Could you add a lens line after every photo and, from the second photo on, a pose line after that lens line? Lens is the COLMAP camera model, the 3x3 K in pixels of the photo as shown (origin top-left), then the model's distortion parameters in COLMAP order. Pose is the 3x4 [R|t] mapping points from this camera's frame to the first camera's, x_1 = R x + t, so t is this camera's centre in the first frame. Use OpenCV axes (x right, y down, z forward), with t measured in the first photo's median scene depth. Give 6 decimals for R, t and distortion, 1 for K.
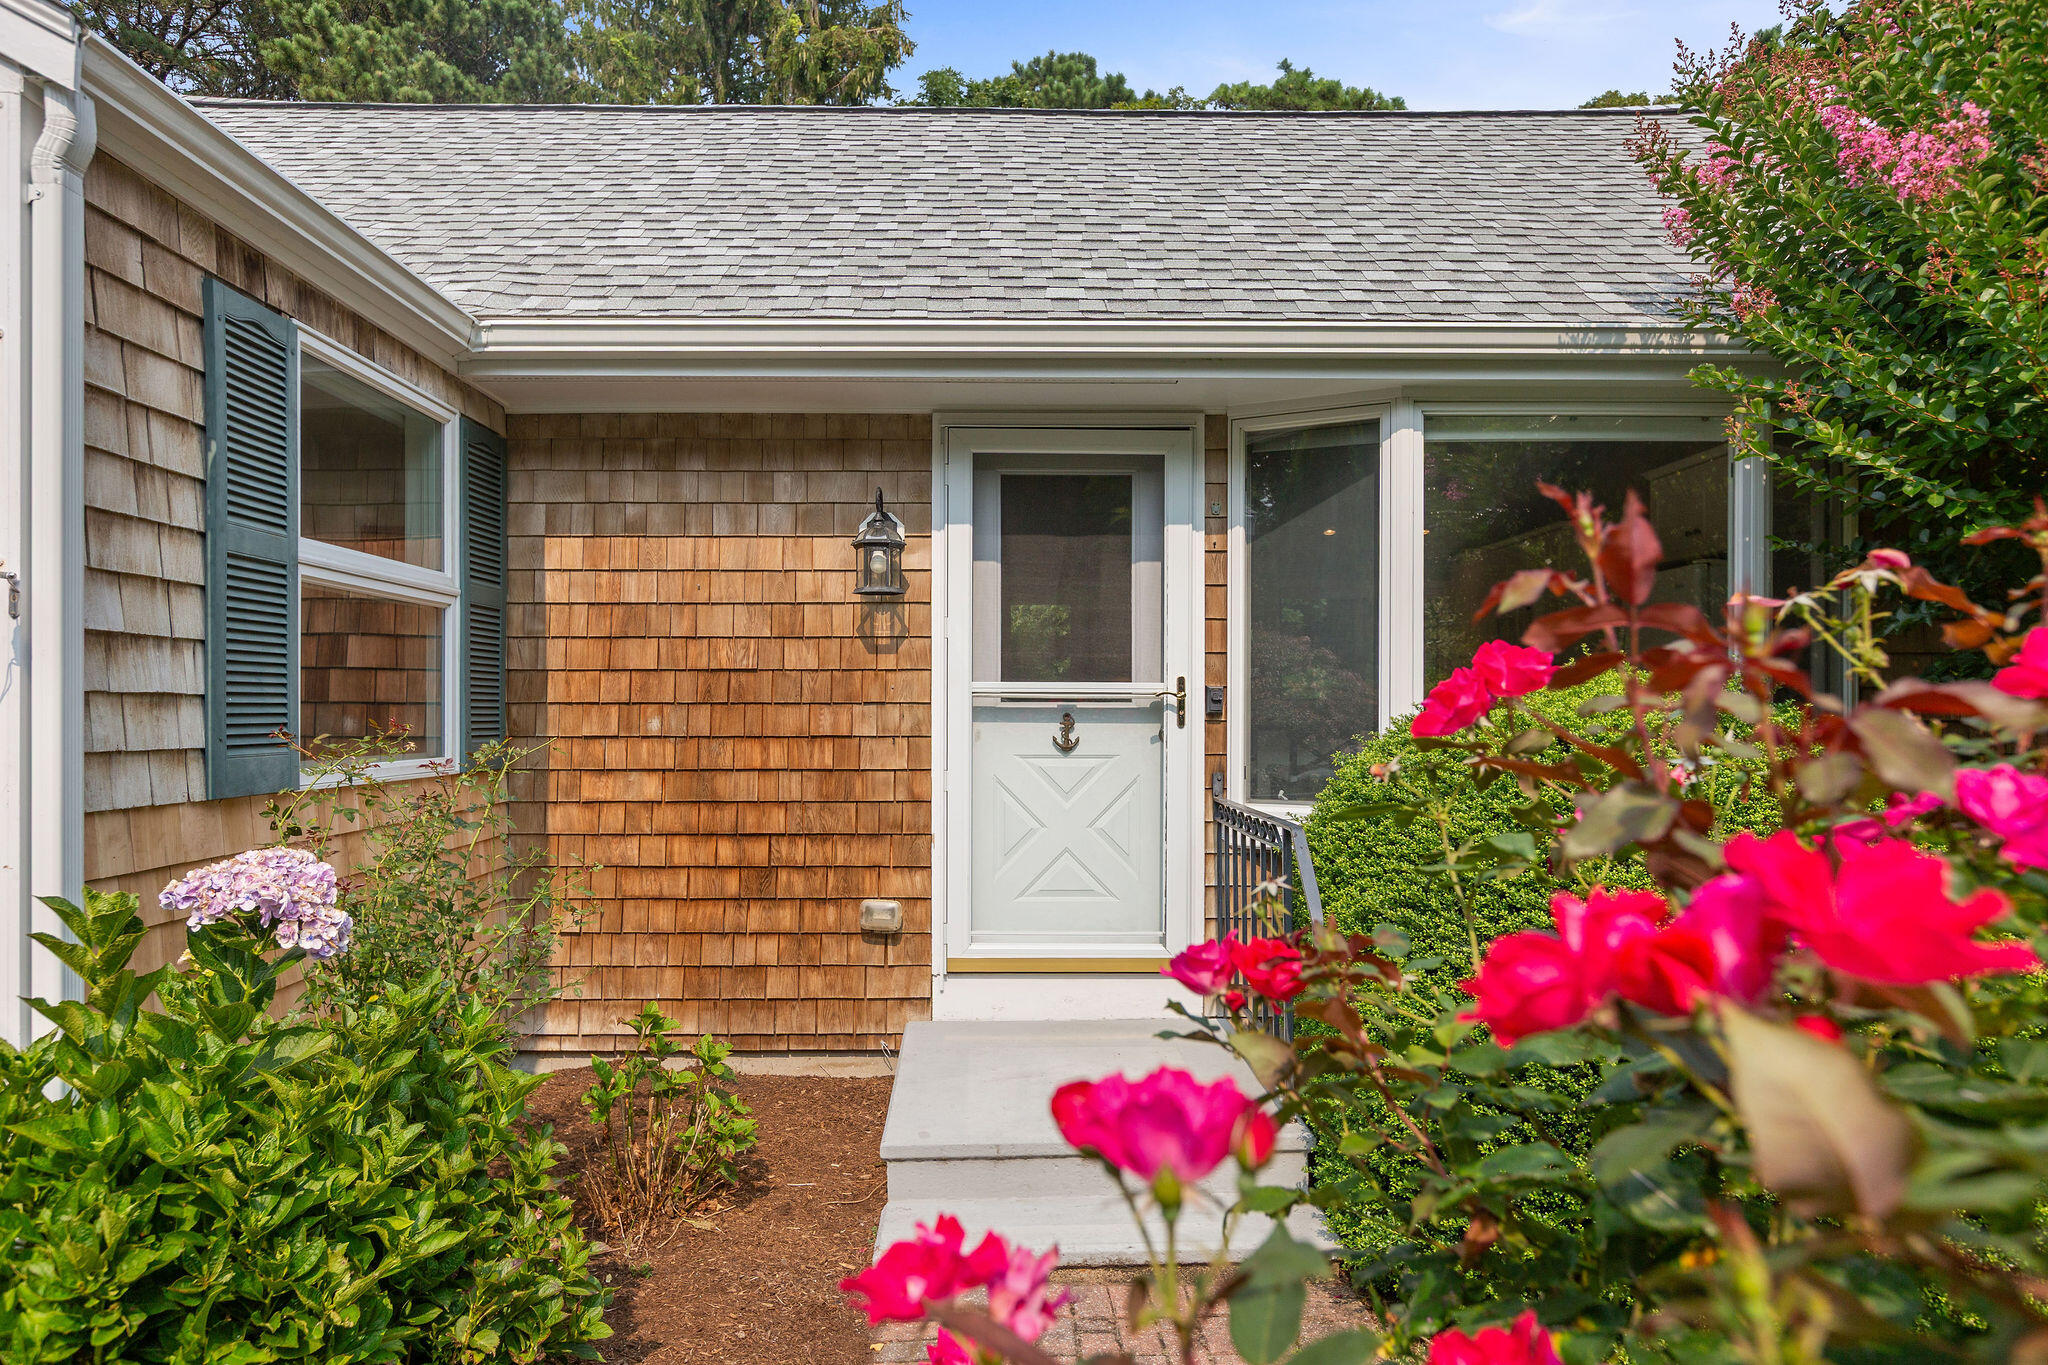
lens RADIAL K [[1317.7, 0, 1001.1], [0, 1317.7, 704.2], [0, 0, 1]] dist [0.008406, 0.000467]
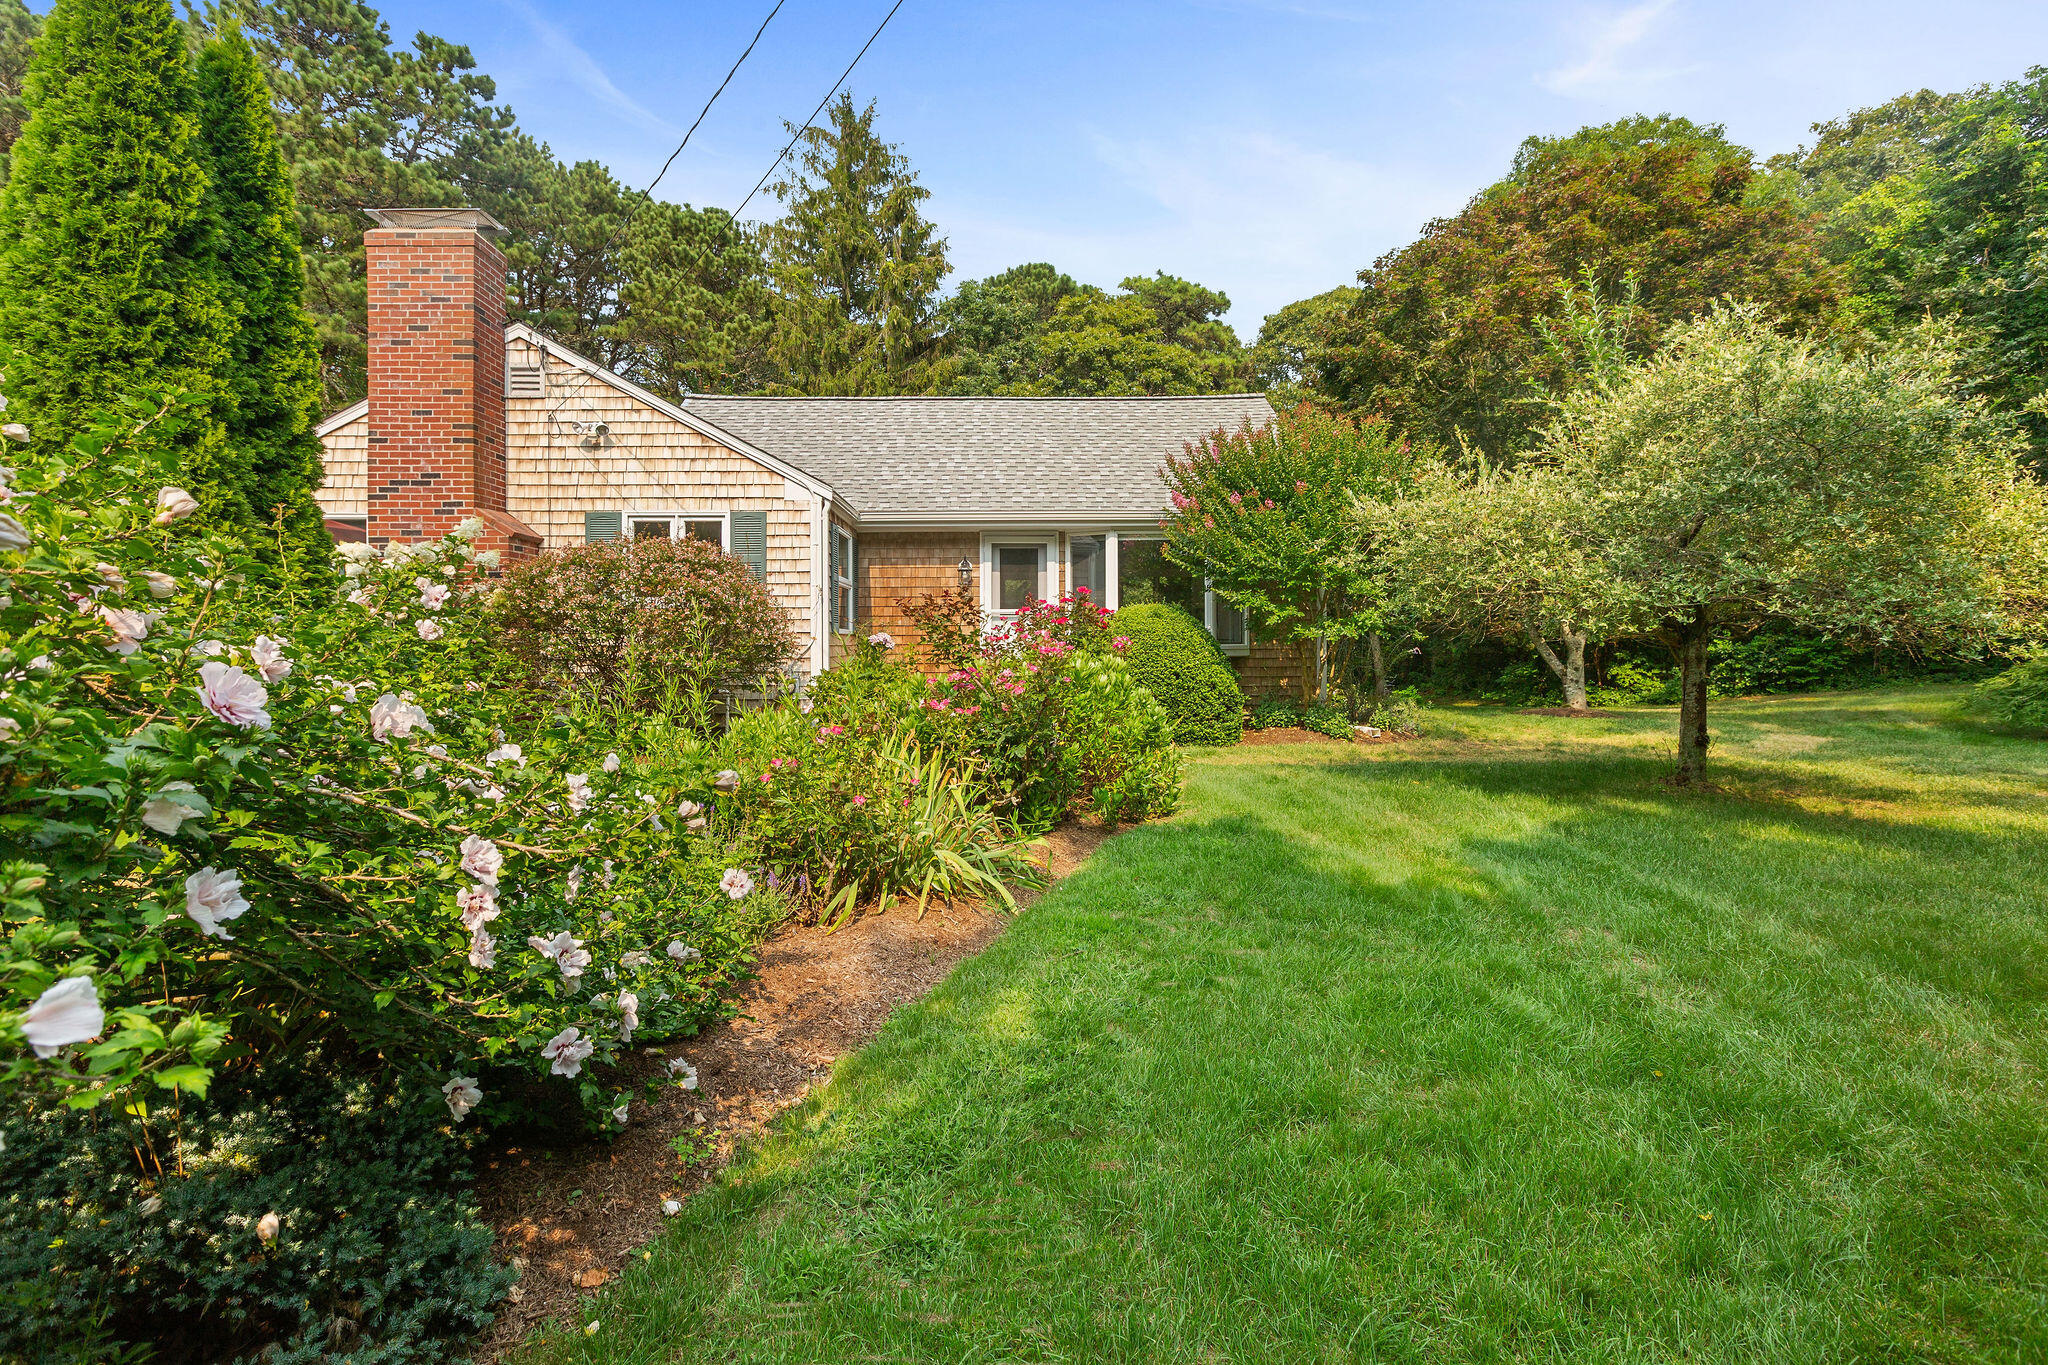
lens RADIAL K [[923.6, 0, 1001.7], [0, 923.6, 655.7], [0, 0, 1]] dist [0.004317, -0.000802]
pose [[0.999981, -0.005295, -0.003252, 0.011872], [0.005360, 0.999779, 0.020338, 0.057052], [0.003144, -0.020355, 0.999788, -1.438417]]
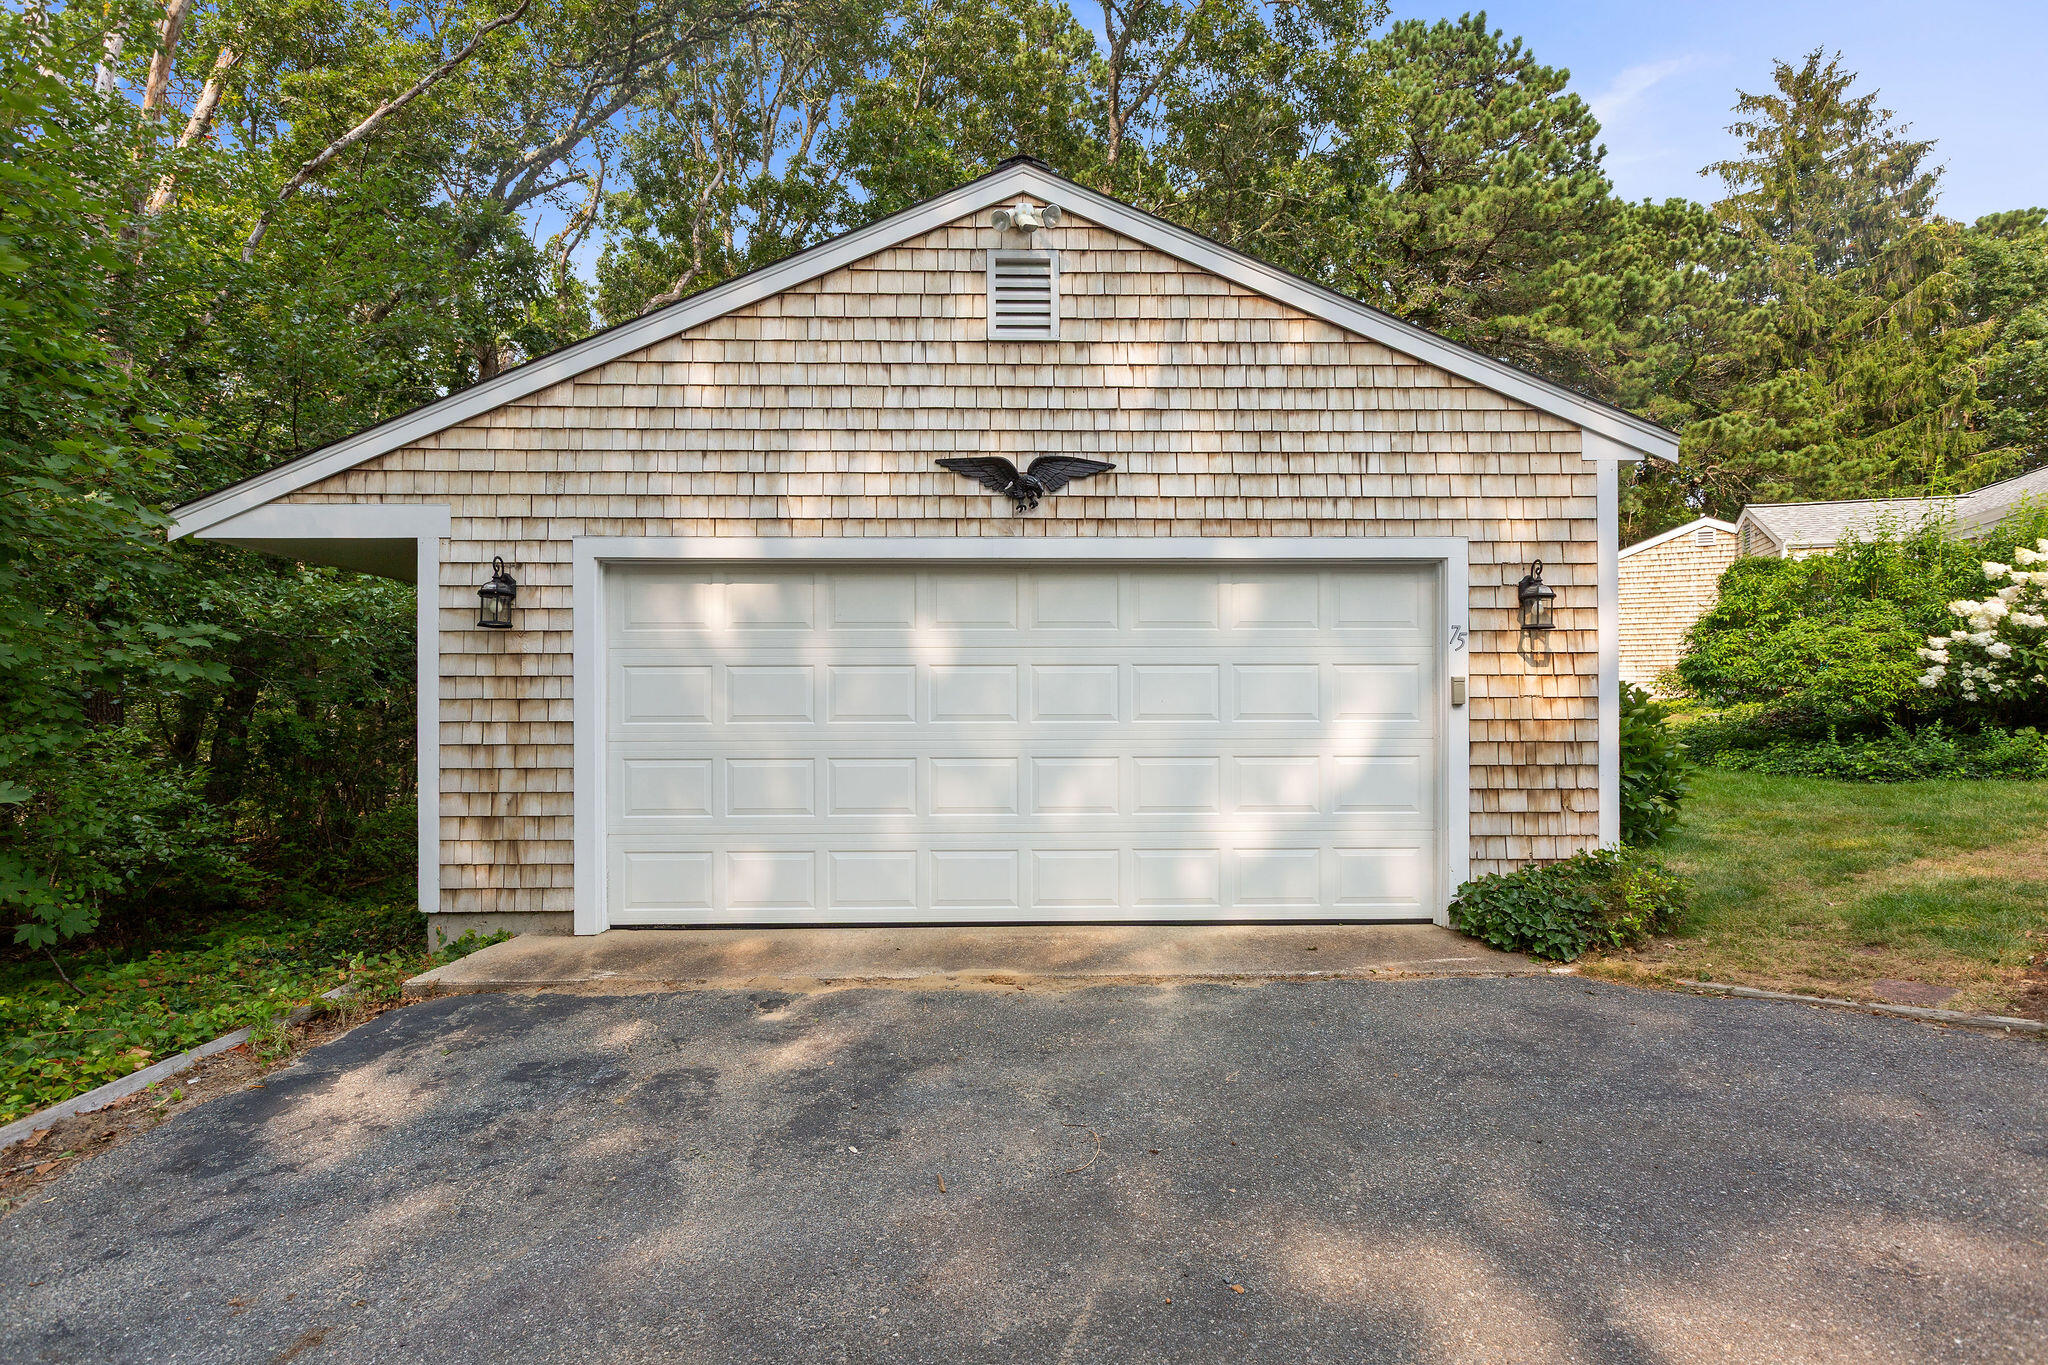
lens RADIAL K [[1036.6, 0, 1001.5], [0, 1036.6, 708.9], [0, 0, 1]] dist [0.004011, -0.002446]
pose [[0.945524, -0.001913, -0.325546, -3.776922], [0.003530, 0.999984, 0.004377, 0.404995], [0.325532, -0.005288, 0.945516, -2.891836]]
